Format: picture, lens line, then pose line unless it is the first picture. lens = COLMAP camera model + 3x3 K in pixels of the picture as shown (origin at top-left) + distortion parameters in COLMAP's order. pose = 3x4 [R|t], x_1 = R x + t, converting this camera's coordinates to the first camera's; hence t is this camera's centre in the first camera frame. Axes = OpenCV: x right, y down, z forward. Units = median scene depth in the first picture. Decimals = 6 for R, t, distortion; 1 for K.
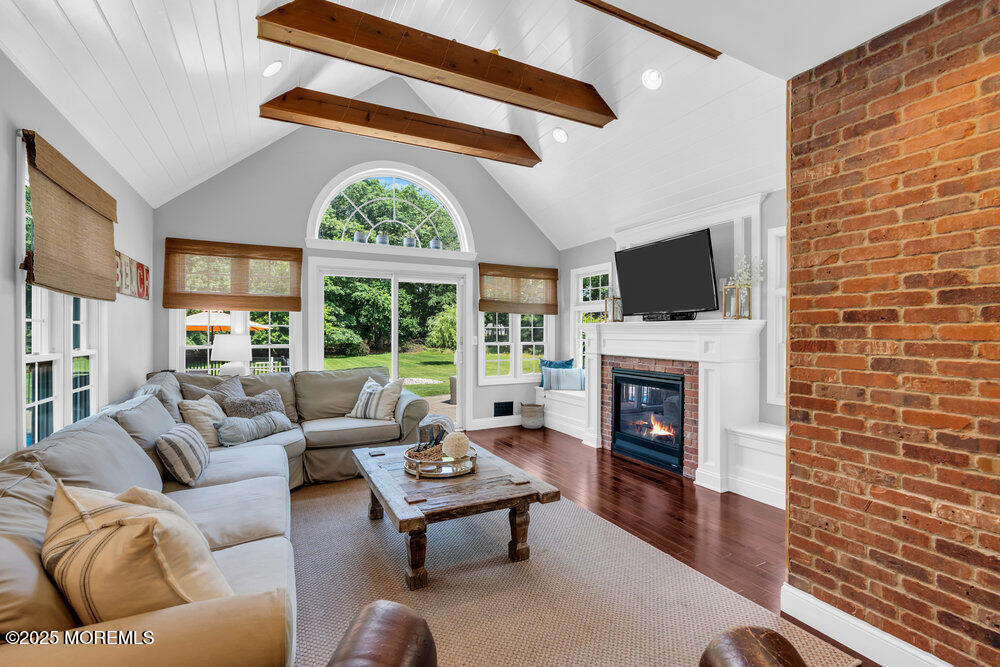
lens RADIAL K [[453.1, 0, 498.9], [0, 453.1, 334.3], [0, 0, 1]] dist [-0.002436, 0.000306]
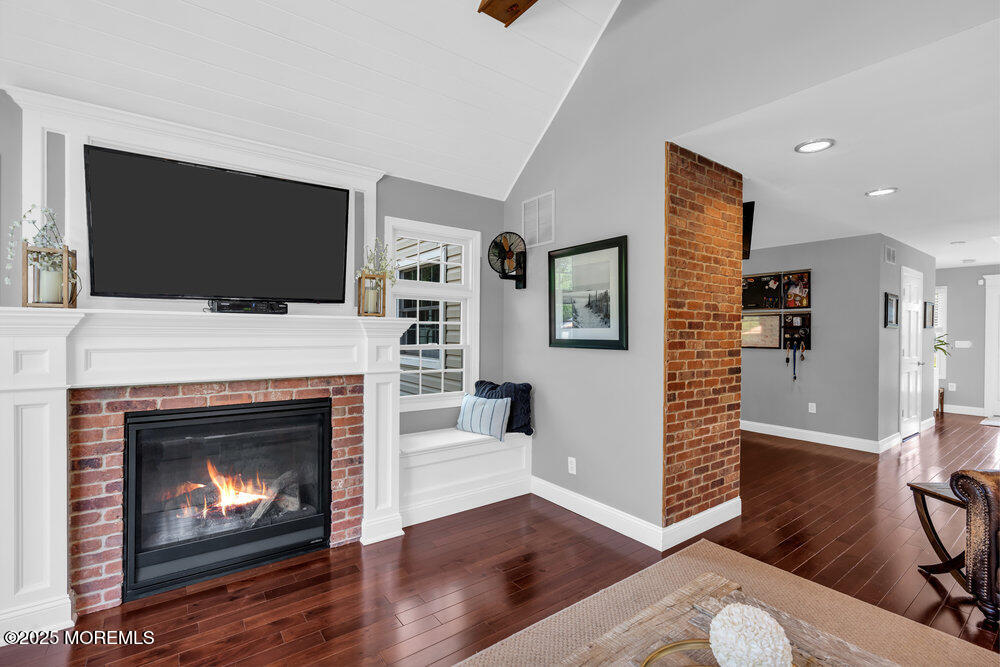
lens RADIAL K [[453.1, 0, 498.1], [0, 453.1, 335.9], [0, 0, 1]] dist [-0.002436, 0.000306]
pose [[-0.167241, -0.012111, 0.985842, -0.375903], [-0.001568, 0.999927, 0.012018, -0.011885], [-0.985915, 0.000464, -0.167248, 1.126203]]
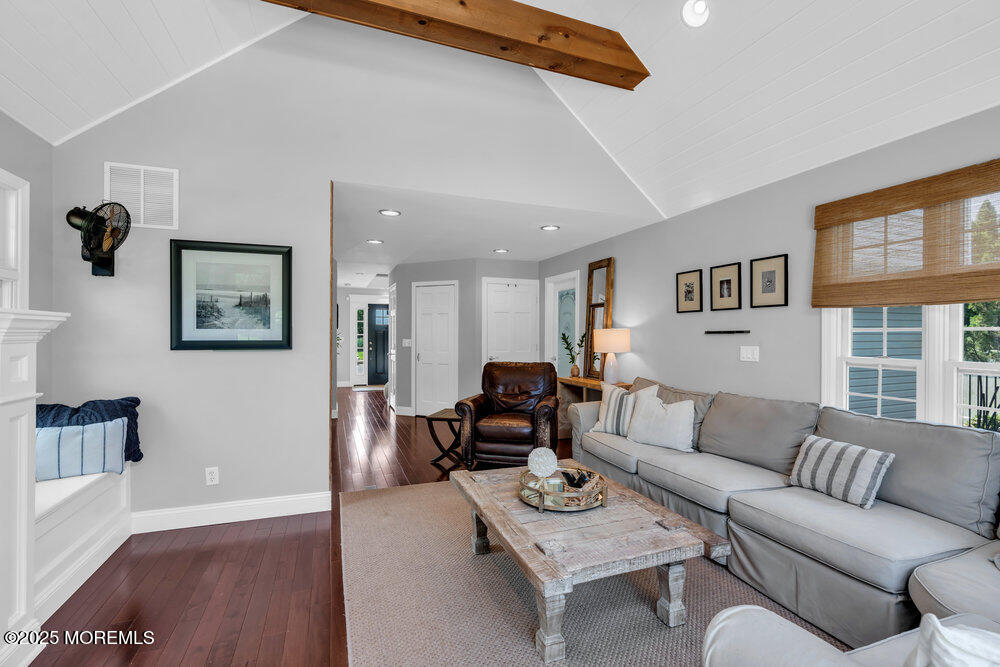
lens RADIAL K [[453.1, 0, 500.7], [0, 453.1, 330.5], [0, 0, 1]] dist [-0.002436, 0.000306]
pose [[-0.994214, -0.010348, 0.106917, -0.117191], [-0.010365, 0.999946, 0.000398, -0.019673], [-0.106916, -0.000713, -0.994268, 1.644636]]
